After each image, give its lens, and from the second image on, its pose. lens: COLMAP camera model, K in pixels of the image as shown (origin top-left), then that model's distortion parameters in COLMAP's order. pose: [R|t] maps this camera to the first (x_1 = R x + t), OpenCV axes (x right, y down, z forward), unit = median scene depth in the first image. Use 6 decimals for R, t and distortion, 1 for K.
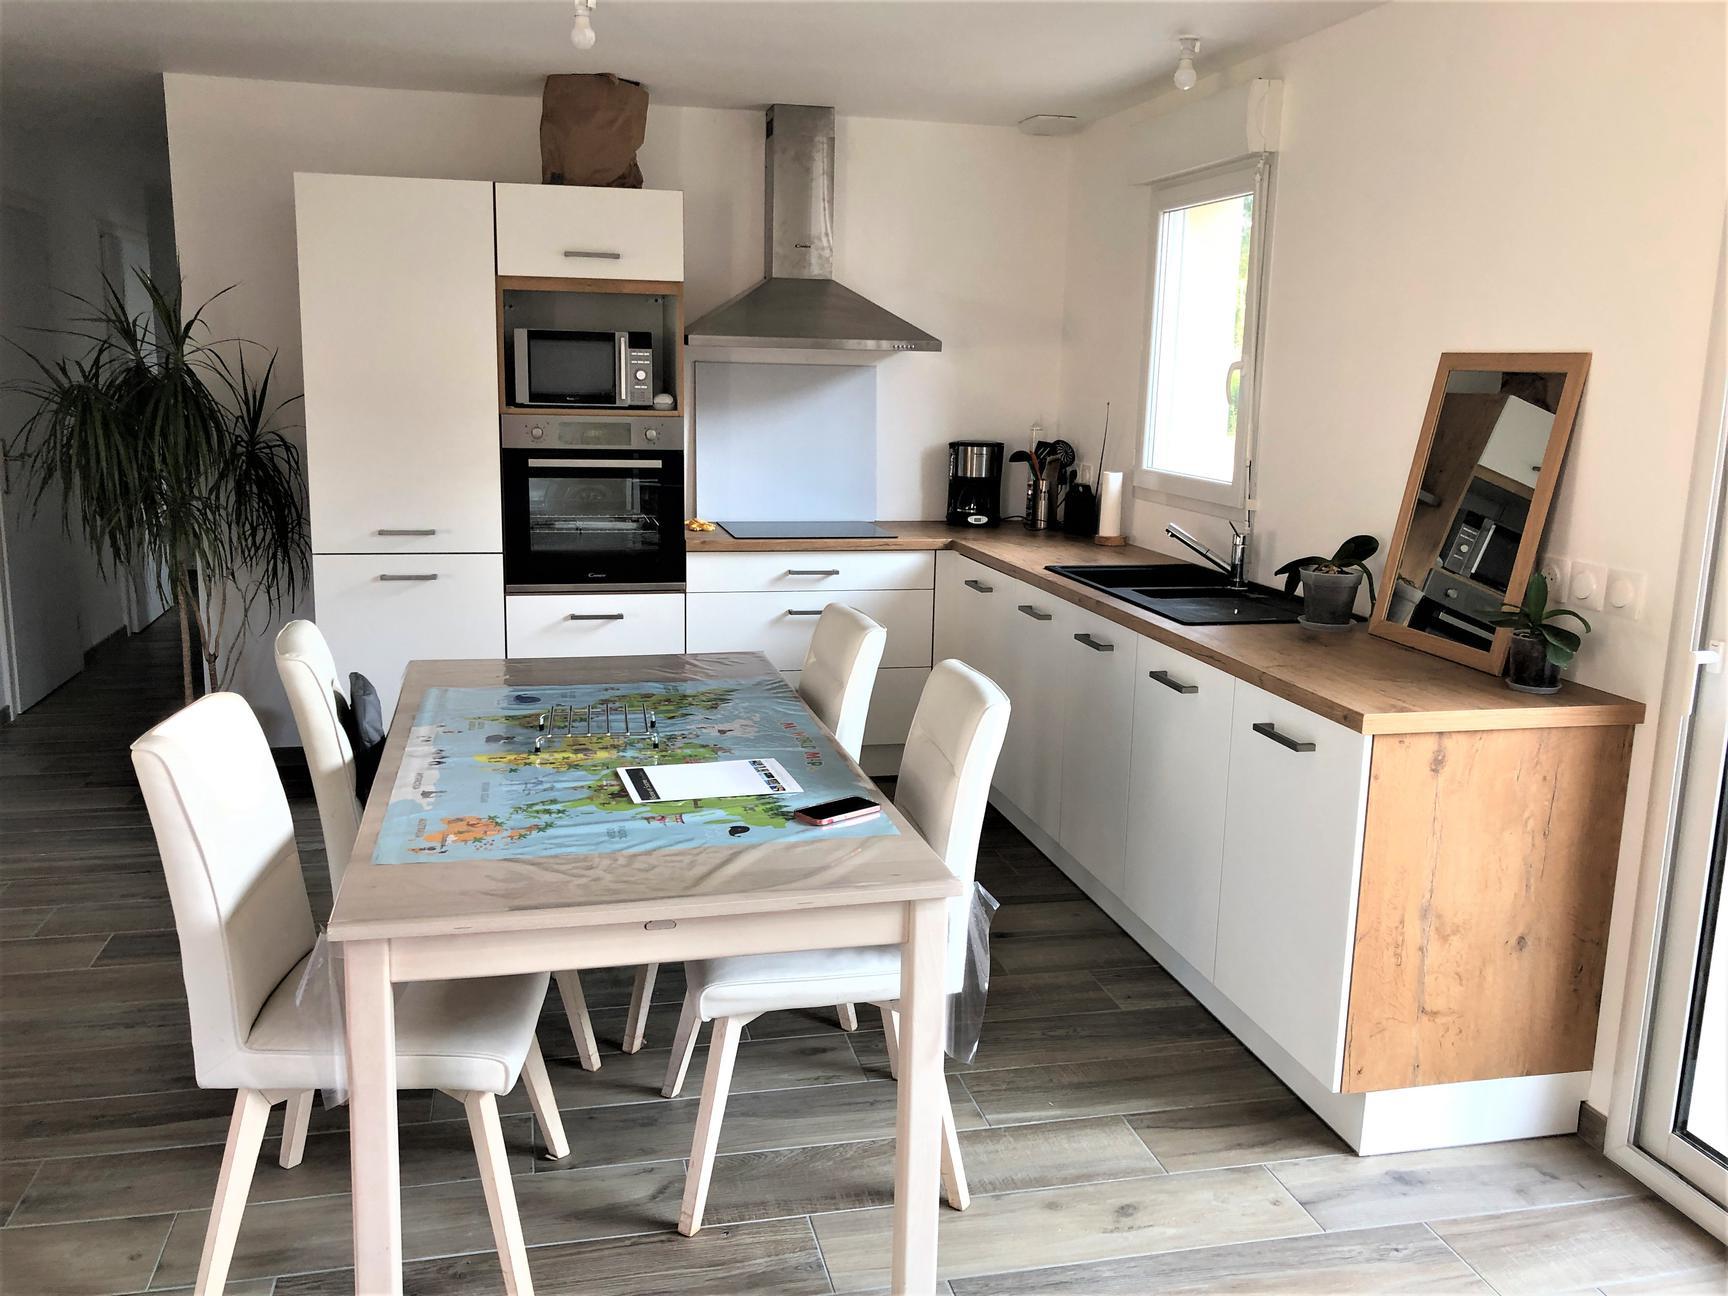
lens RADIAL K [[1435.3, 0, 849.4], [0, 1435.3, 644.9], [0, 0, 1]] dist [0.040158, -0.046465]
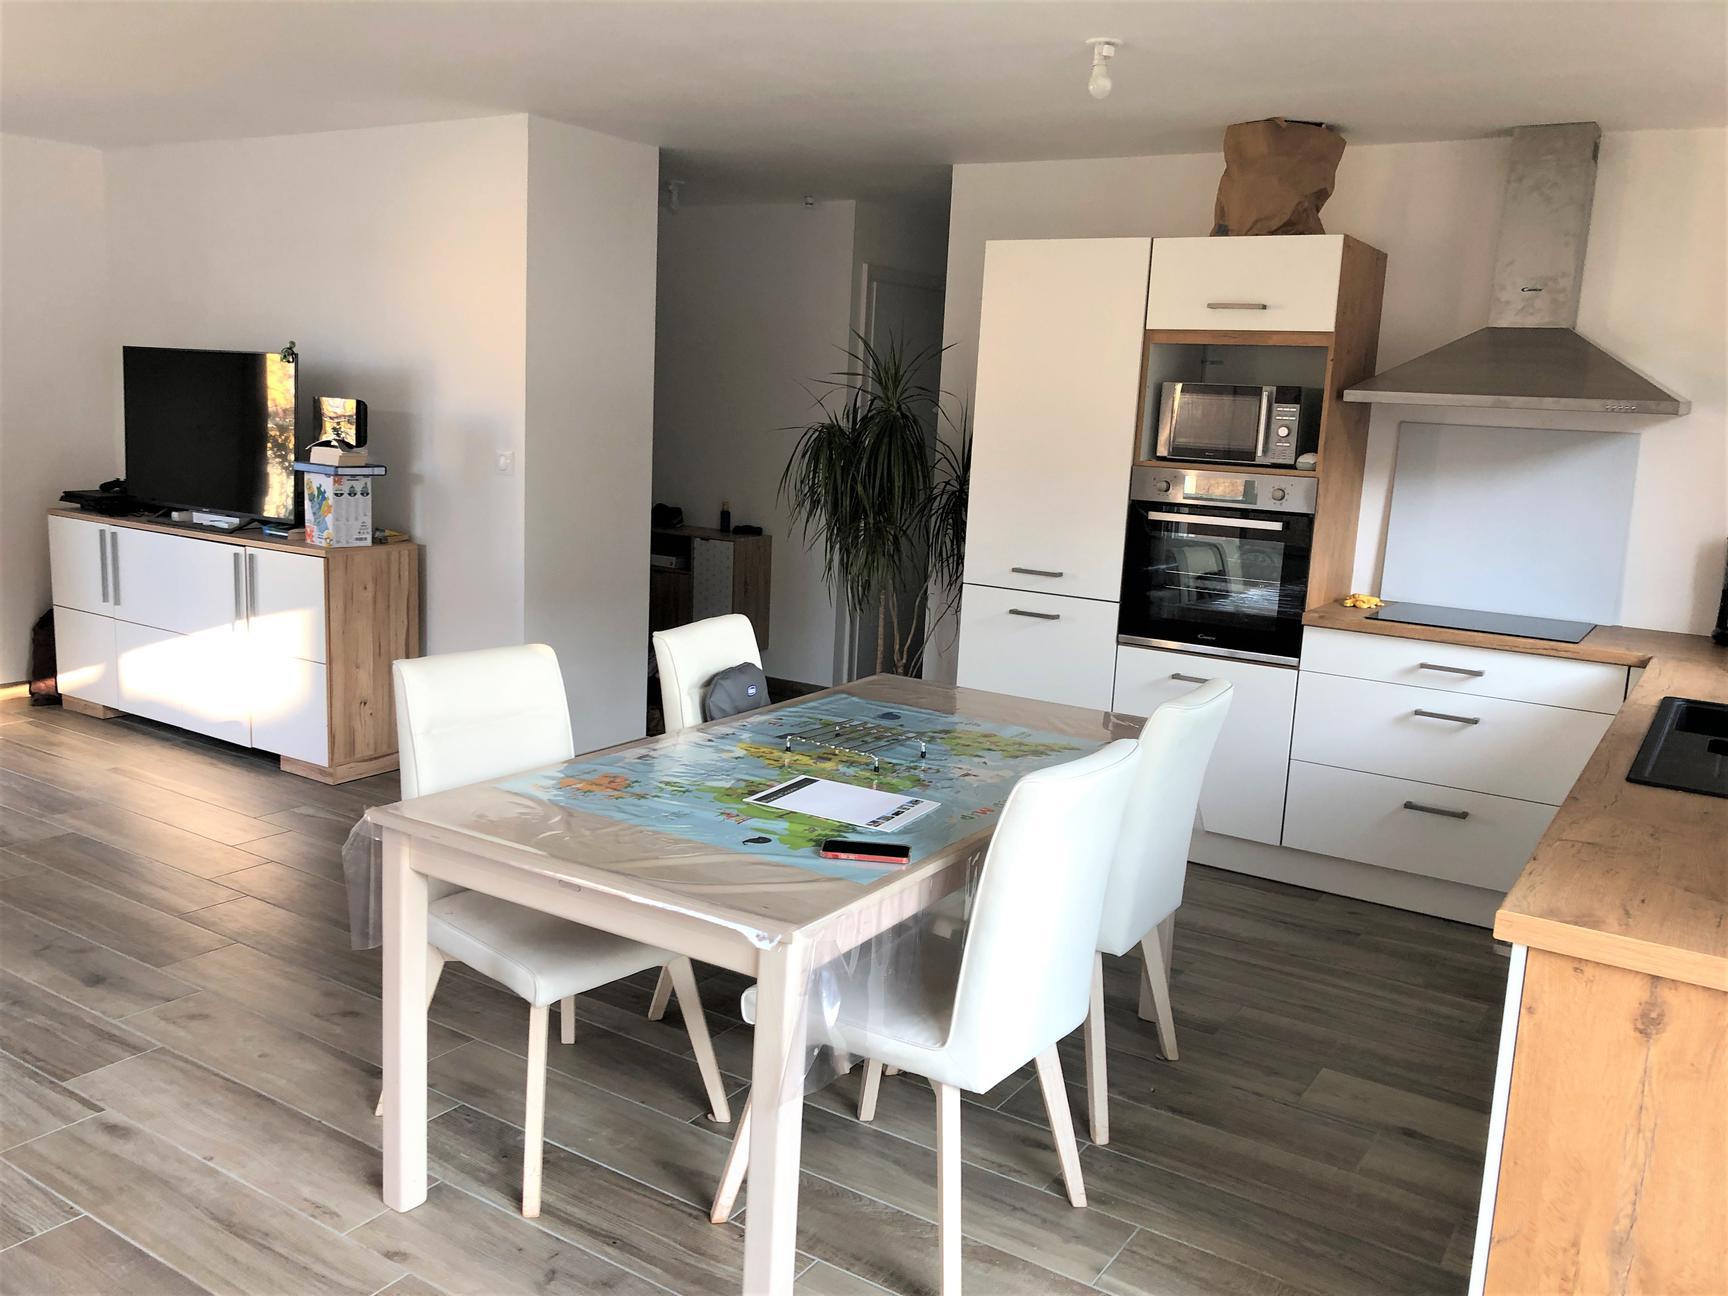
lens RADIAL K [[1435.3, 0, 845.9], [0, 1435.3, 650.7], [0, 0, 1]] dist [0.040158, -0.046465]
pose [[0.691736, 0.139450, -0.708558, 0.355829], [-0.174891, 0.984320, 0.022984, -0.020352], [0.700653, 0.108022, 0.705278, 0.162553]]
